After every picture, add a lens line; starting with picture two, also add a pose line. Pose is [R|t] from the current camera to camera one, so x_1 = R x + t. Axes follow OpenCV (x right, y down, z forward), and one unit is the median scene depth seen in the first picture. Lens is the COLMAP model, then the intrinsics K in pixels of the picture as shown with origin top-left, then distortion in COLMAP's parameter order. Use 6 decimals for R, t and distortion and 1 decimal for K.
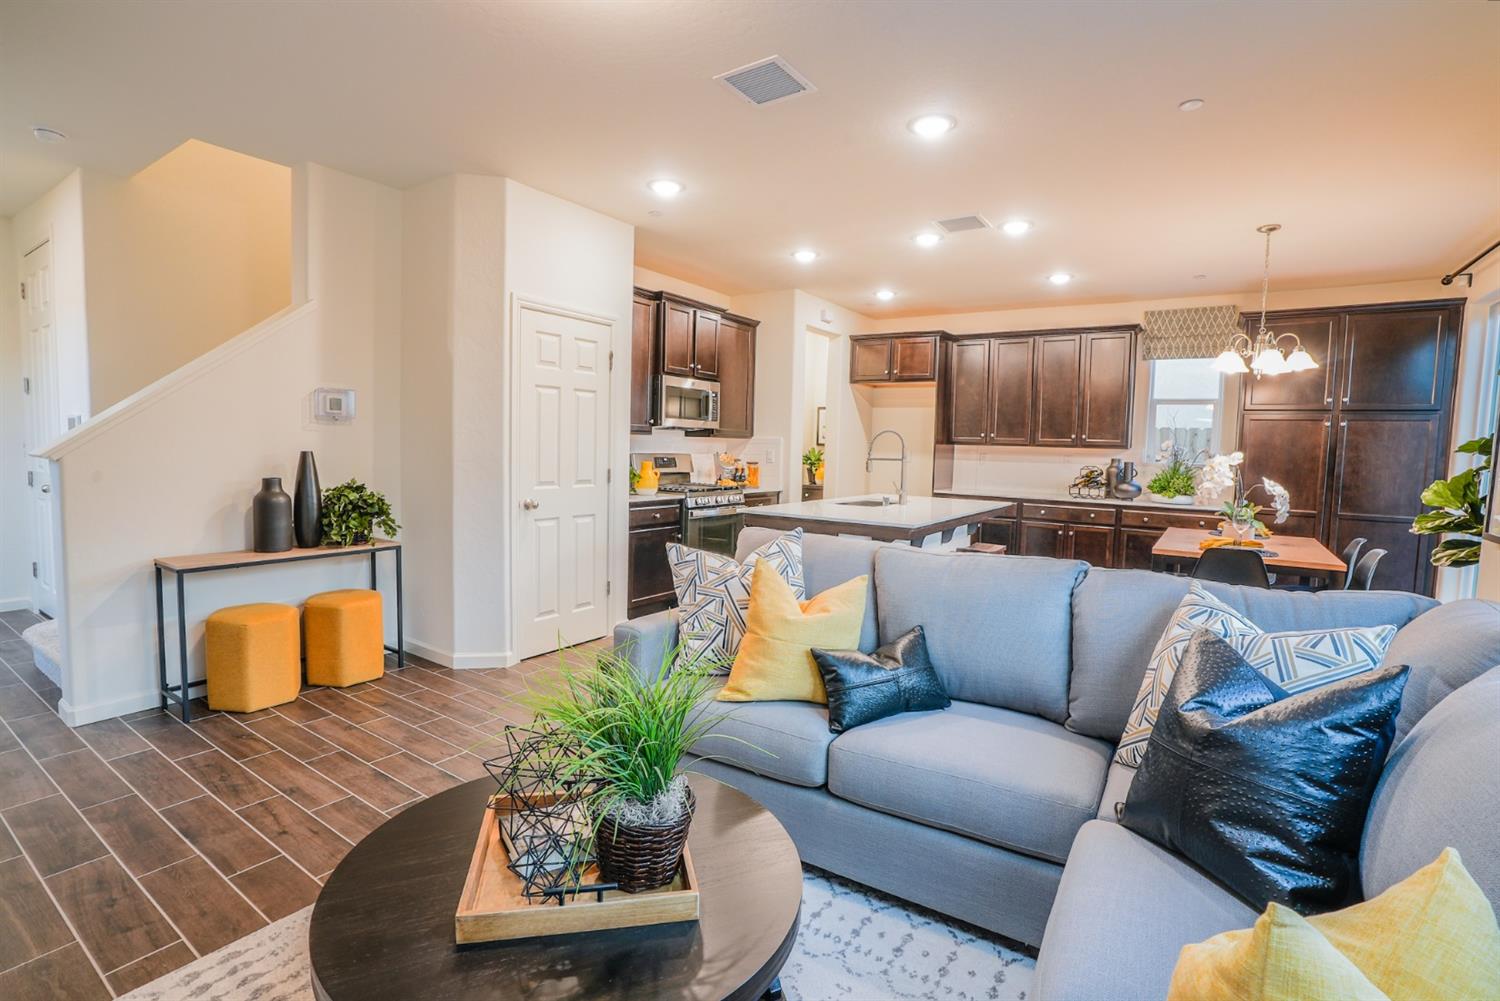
lens RADIAL K [[706.9, 0, 750.0], [0, 706.9, 500.5], [0, 0, 1]] dist [-0.052348, 0.019764]
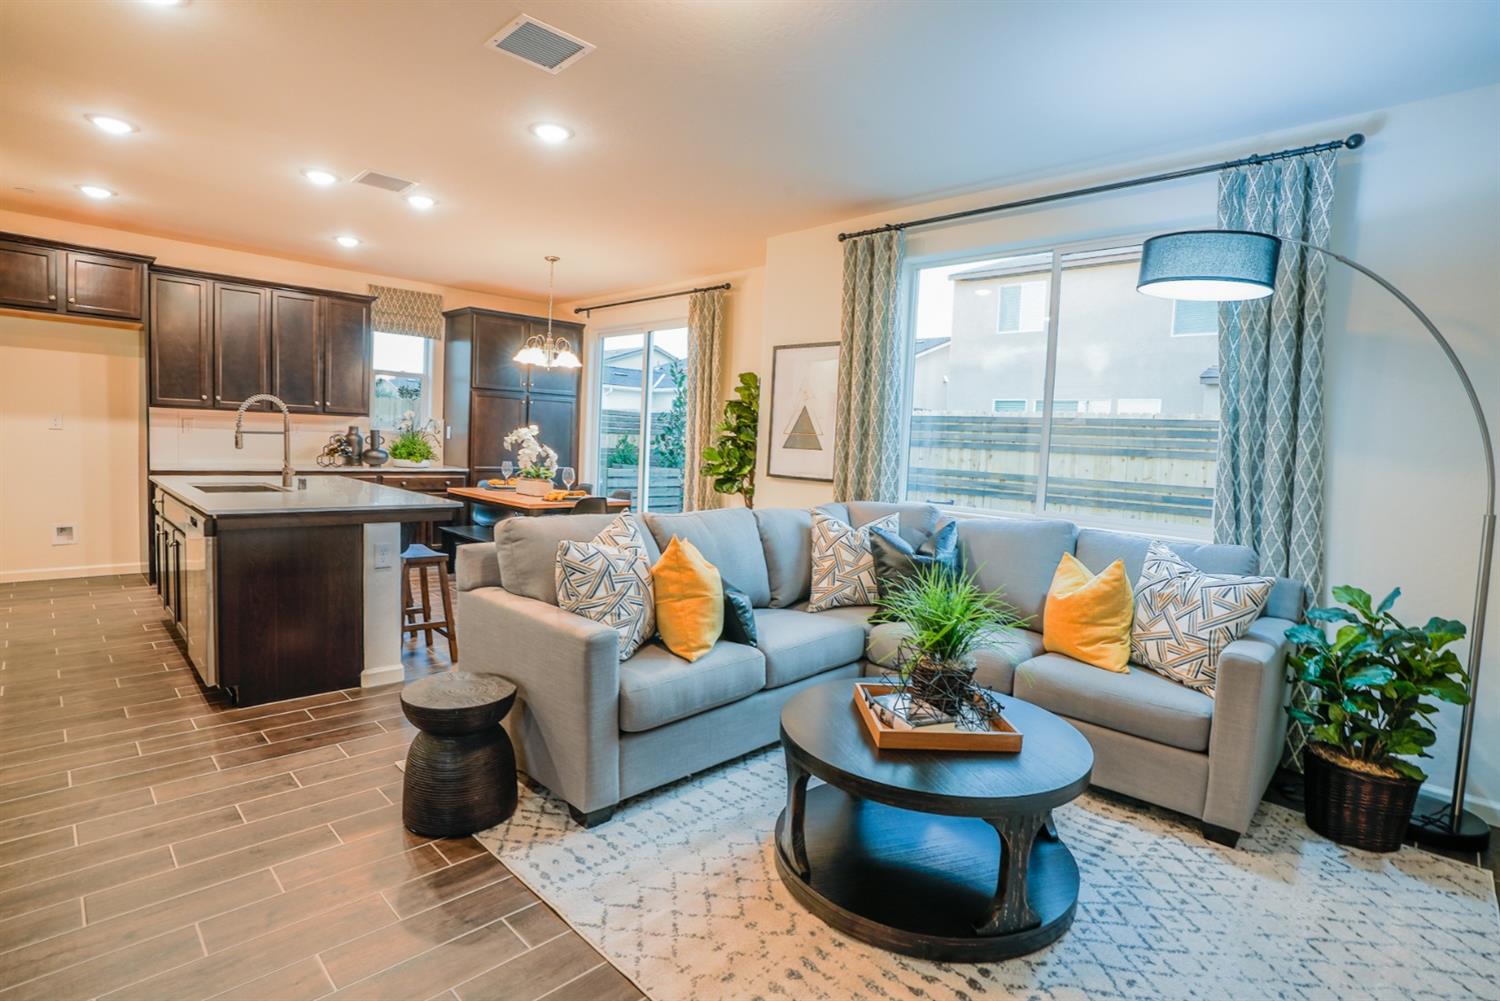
lens RADIAL K [[742.6, 0, 743.4], [0, 742.6, 494.9], [0, 0, 1]] dist [-0.064835, 0.023495]
pose [[0.203950, -0.089392, 0.974892, -0.420340], [0.037461, 0.995806, 0.083473, -0.029287], [-0.978264, 0.019497, 0.206443, 0.241401]]
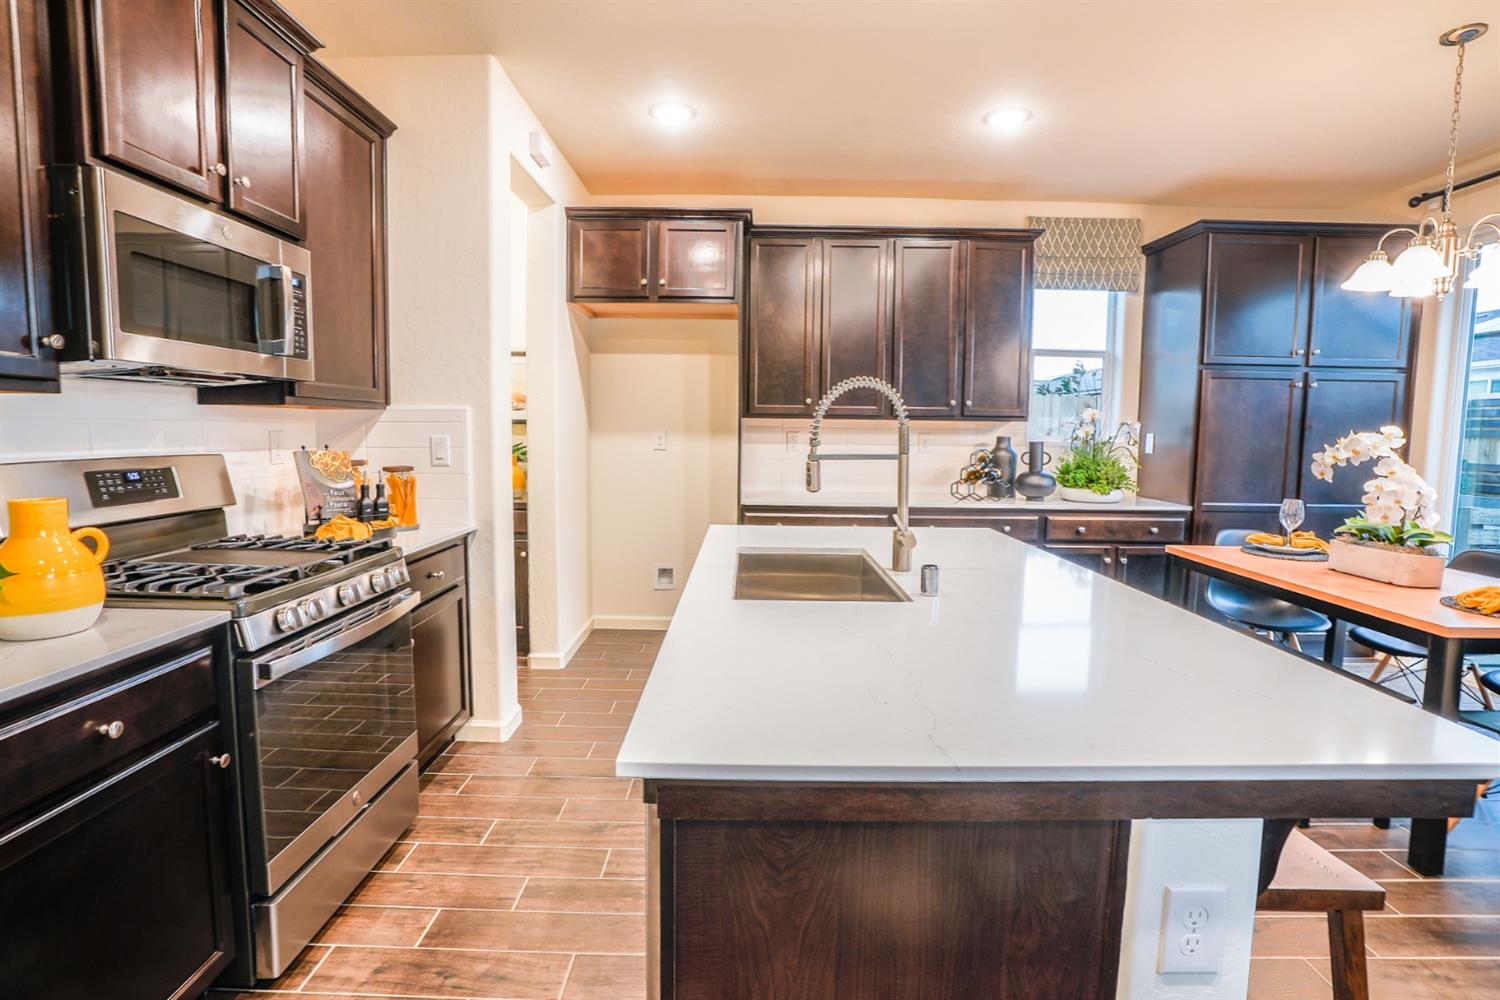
lens RADIAL K [[749.9, 0, 750.0], [0, 749.9, 500.0], [0, 0, 1]] dist [-0.078915, 0.037824]
pose [[0.833235, -0.069212, 0.548571, -0.066727], [0.054418, 0.997583, 0.043205, -0.045632], [-0.550235, -0.006147, 0.834987, 0.571452]]
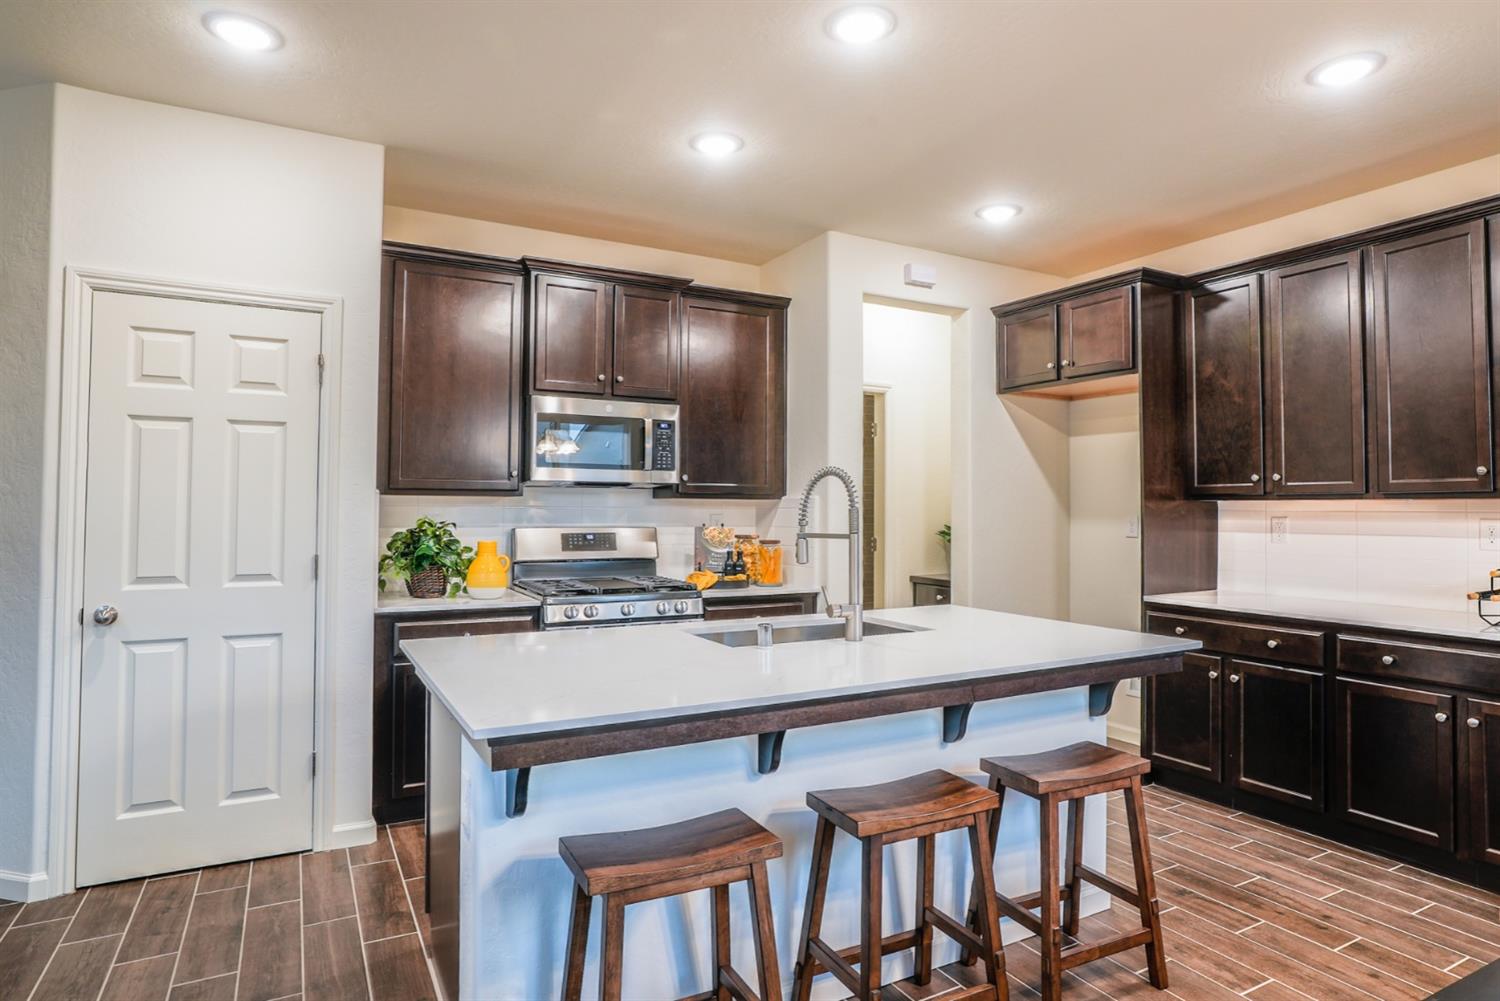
lens RADIAL K [[851.1, 0, 752.9], [0, 851.1, 488.8], [0, 0, 1]] dist [-0.052928, 0.029694]
pose [[0.888180, -0.032152, -0.458369, 0.328040], [-0.018828, 0.994165, -0.106218, -0.024368], [0.459110, 0.102971, 0.882392, 0.414379]]
